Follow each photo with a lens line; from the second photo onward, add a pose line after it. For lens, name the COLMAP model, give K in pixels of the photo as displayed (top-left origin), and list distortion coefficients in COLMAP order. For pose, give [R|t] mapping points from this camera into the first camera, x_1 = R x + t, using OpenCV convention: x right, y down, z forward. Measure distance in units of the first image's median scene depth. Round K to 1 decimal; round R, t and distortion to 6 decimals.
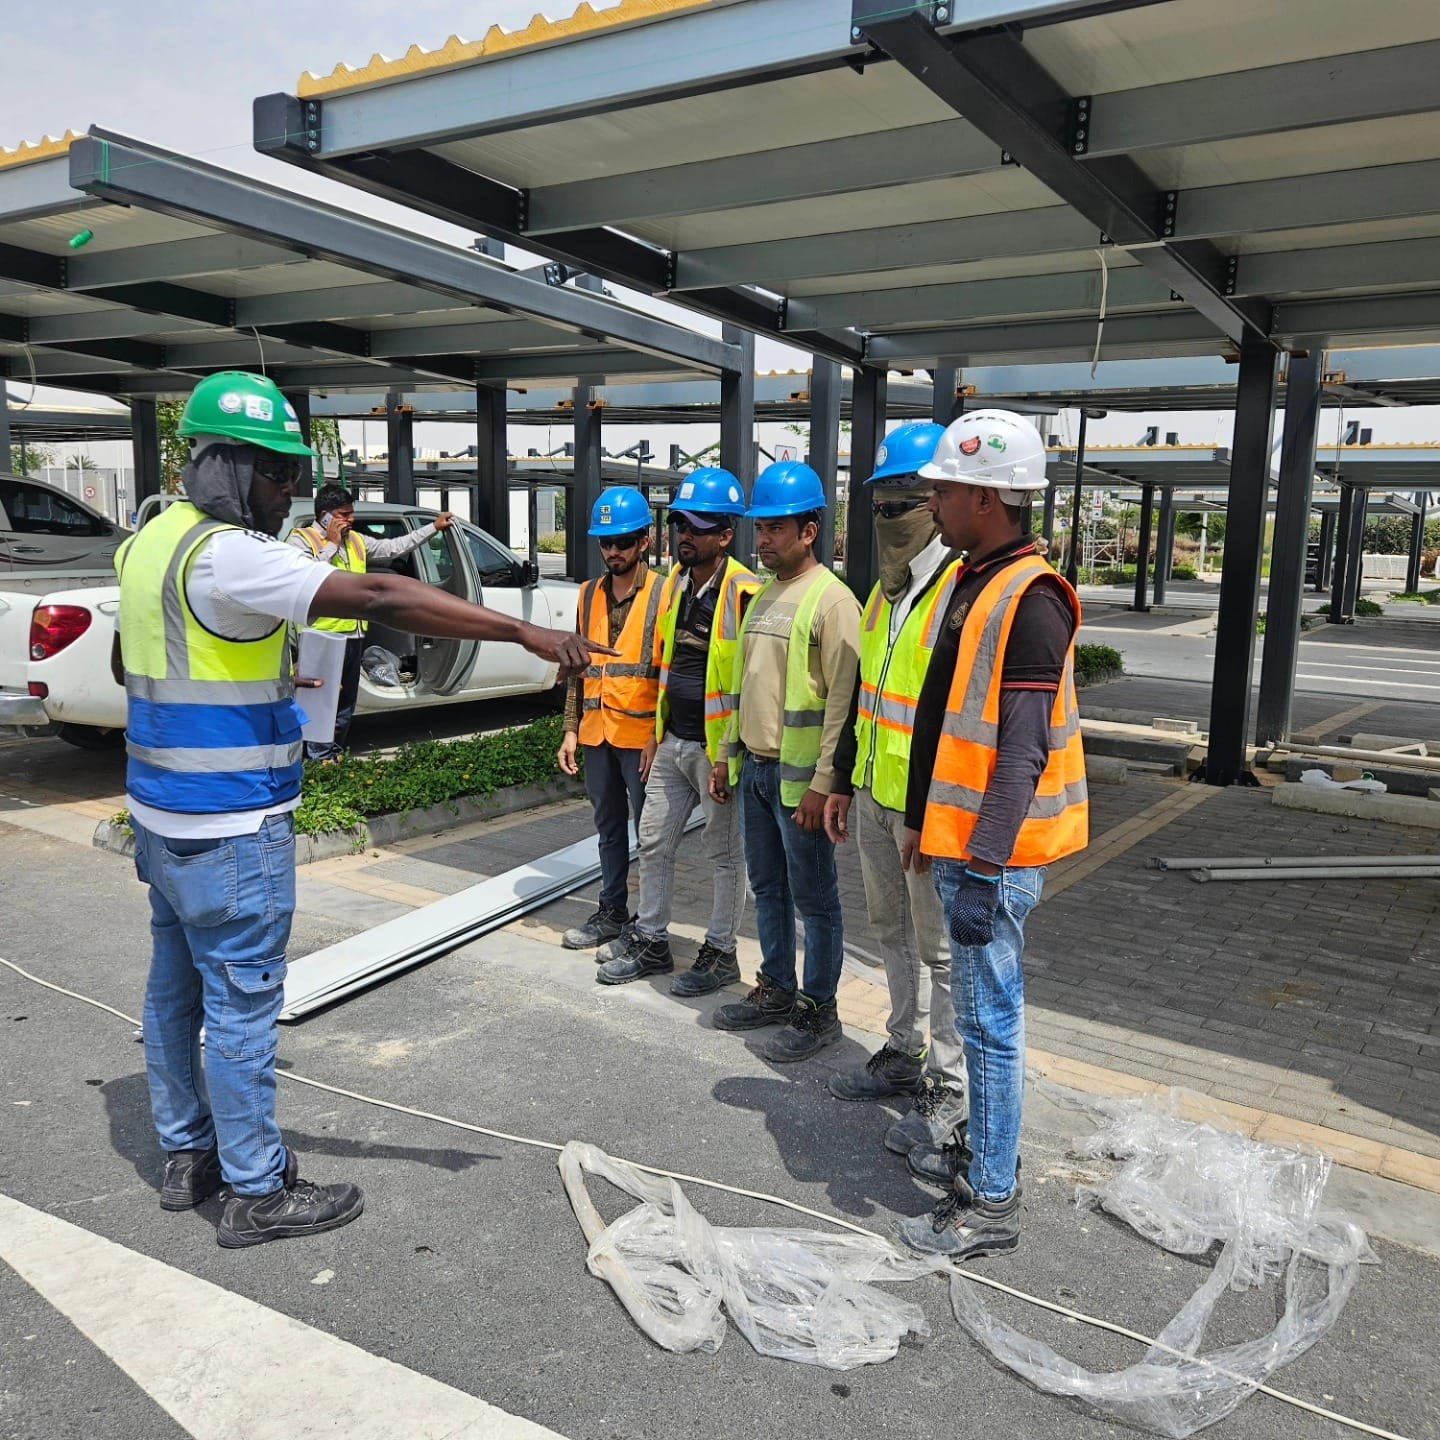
lens RADIAL K [[1297.6, 0, 731.7], [0, 1297.6, 721.3], [0, 0, 1]] dist [0.096730, -0.107797]
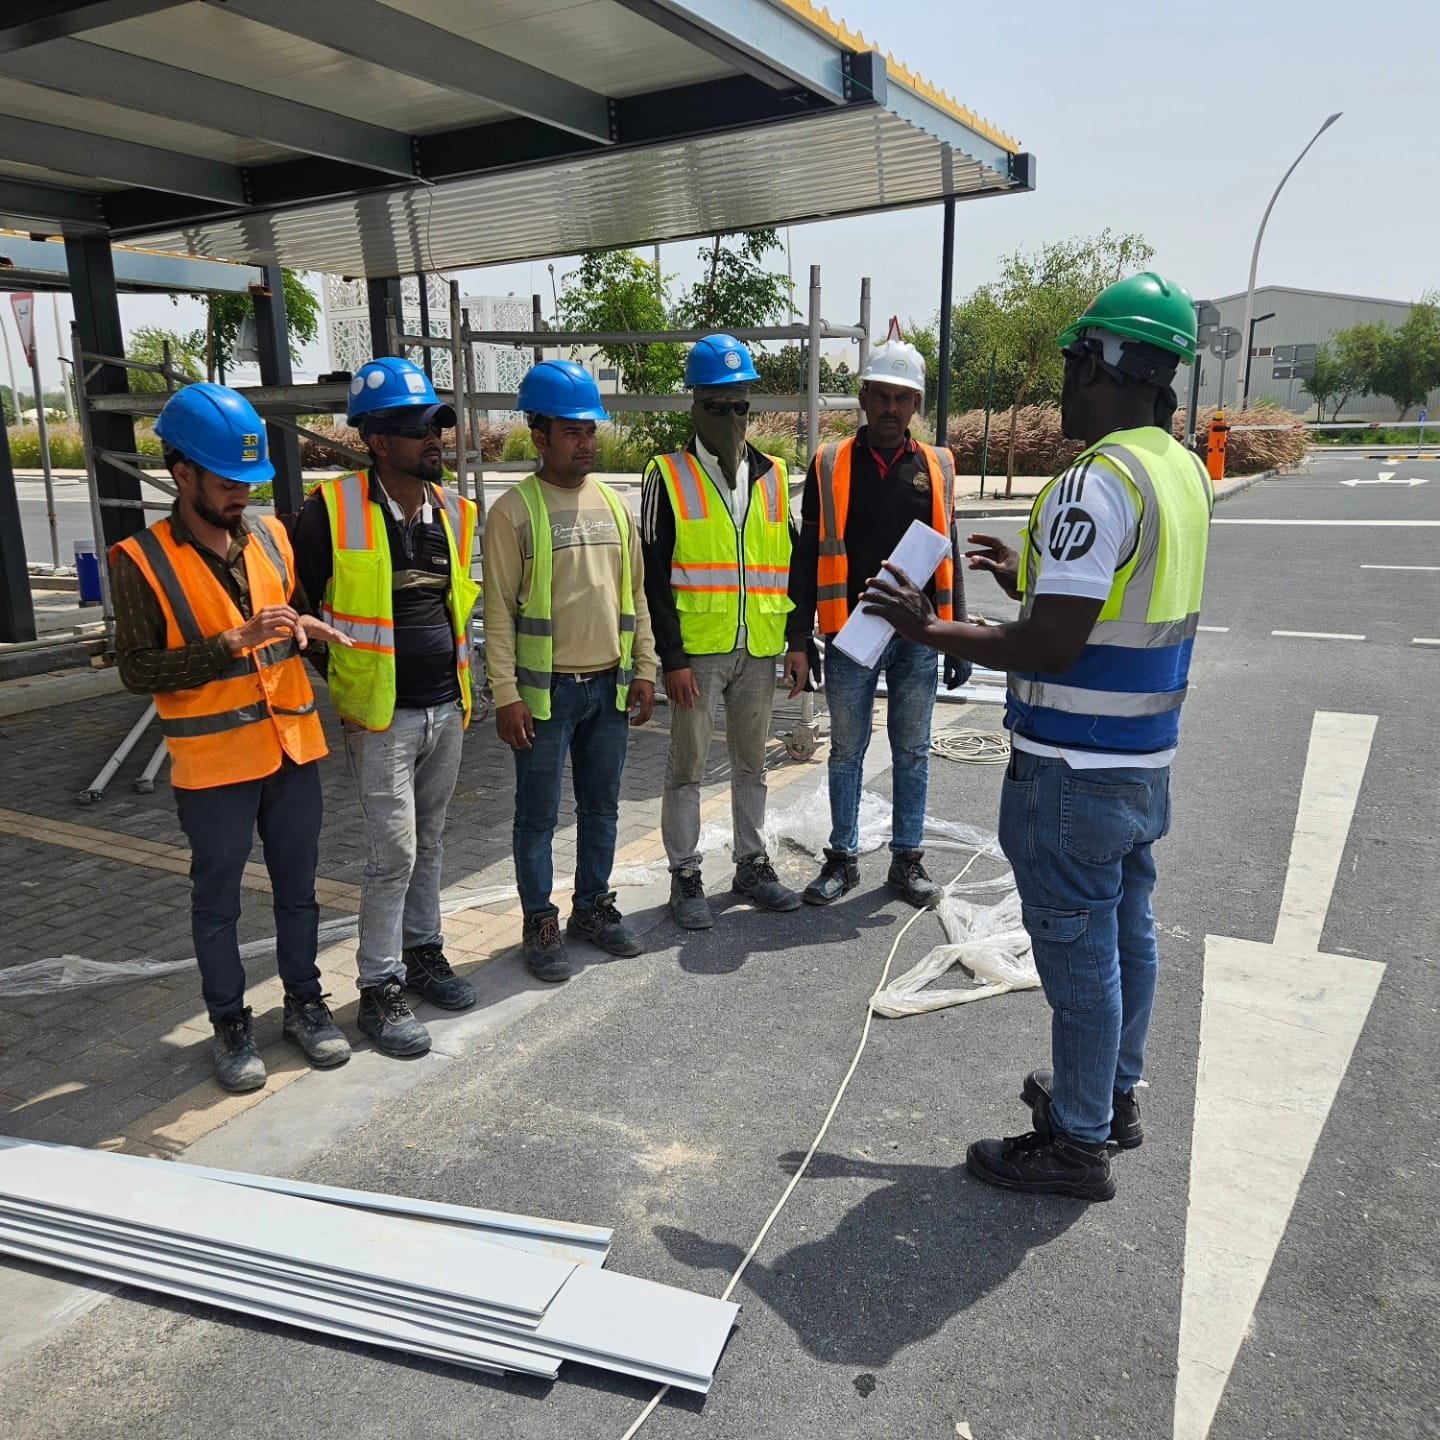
lens RADIAL K [[1296.5, 0, 715.6], [0, 1296.5, 721.4], [0, 0, 1]] dist [0.091625, -0.136316]
pose [[-0.129921, -0.249623, 0.959588, -0.923598], [0.155417, 0.950701, 0.268354, -0.183275], [-0.979268, 0.184000, -0.084720, 0.999036]]
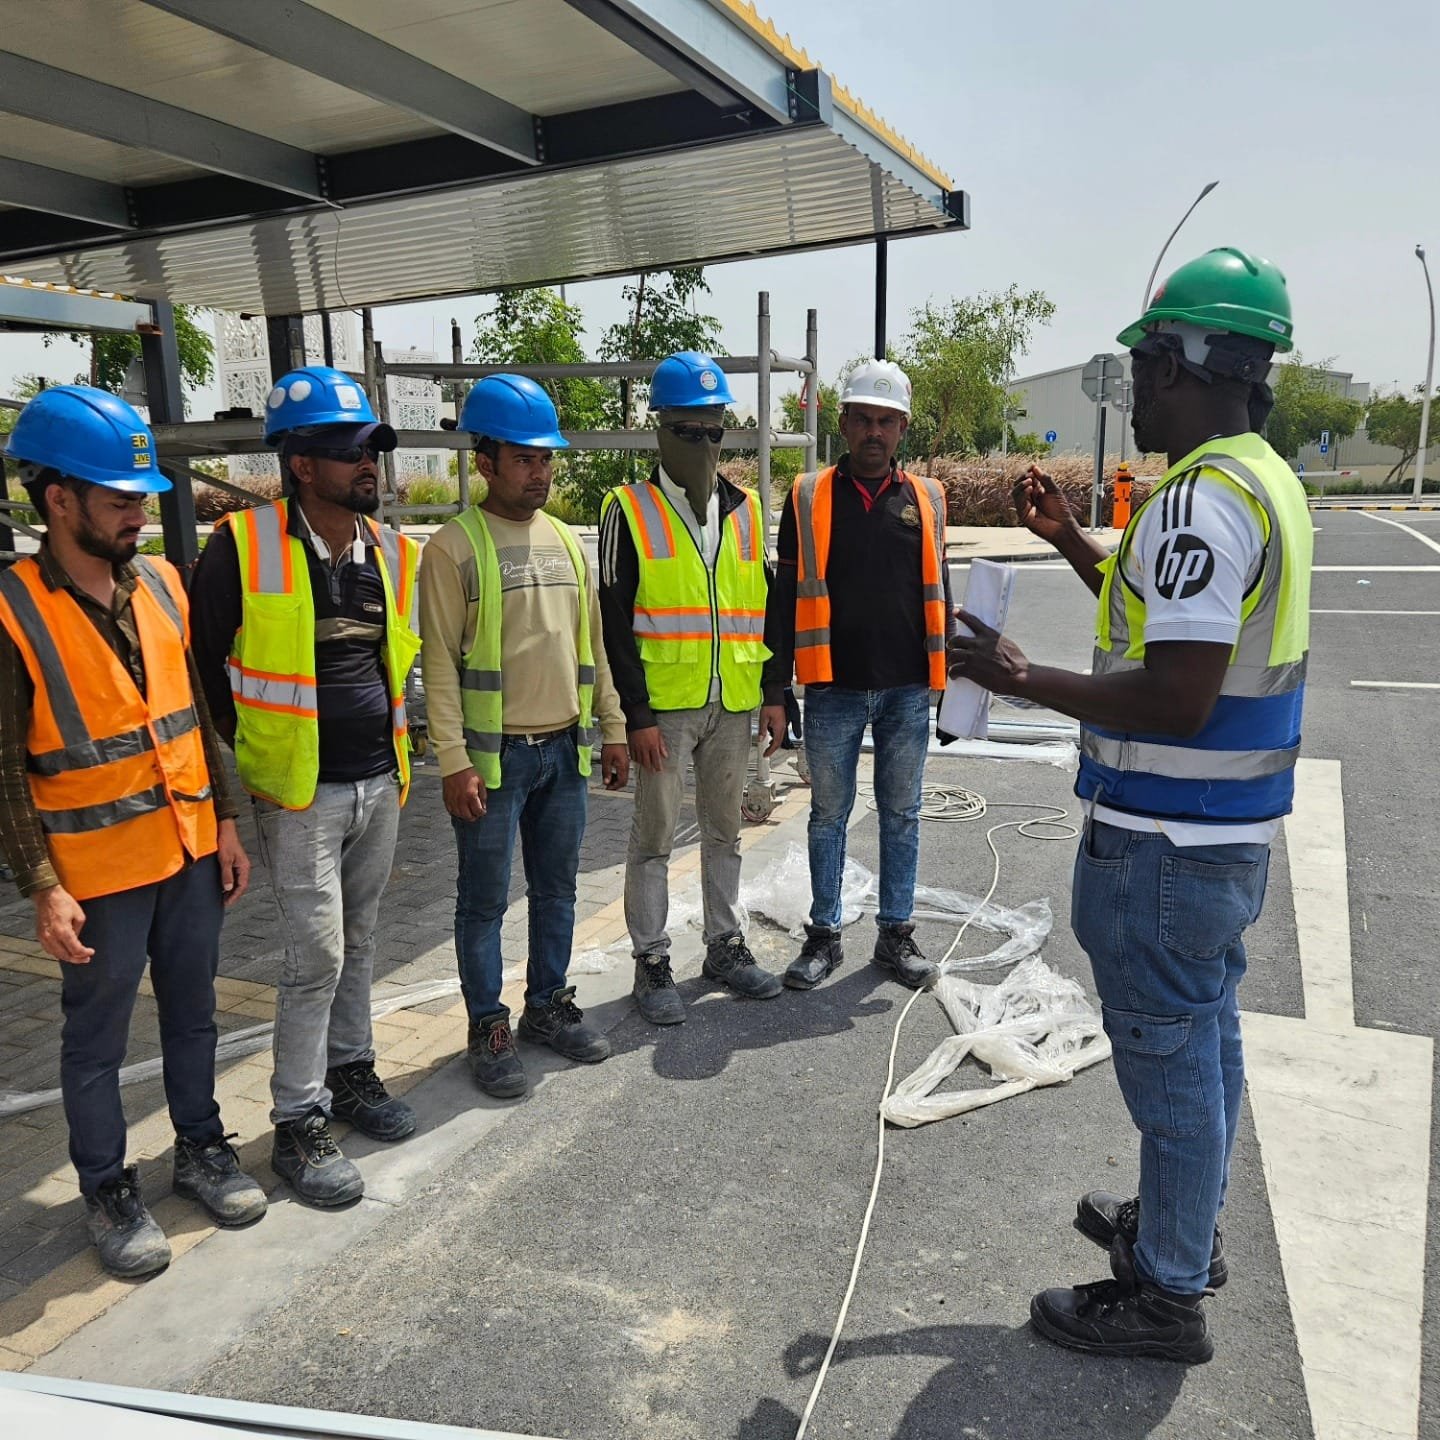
lens RADIAL K [[1297.6, 0, 731.7], [0, 1297.6, 721.3], [0, 0, 1]] dist [0.096730, -0.107797]
pose [[-0.211624, -0.207482, 0.955074, -0.797269], [0.154291, 0.957861, 0.242275, -0.165214], [-0.965096, 0.198631, -0.170694, 1.028154]]
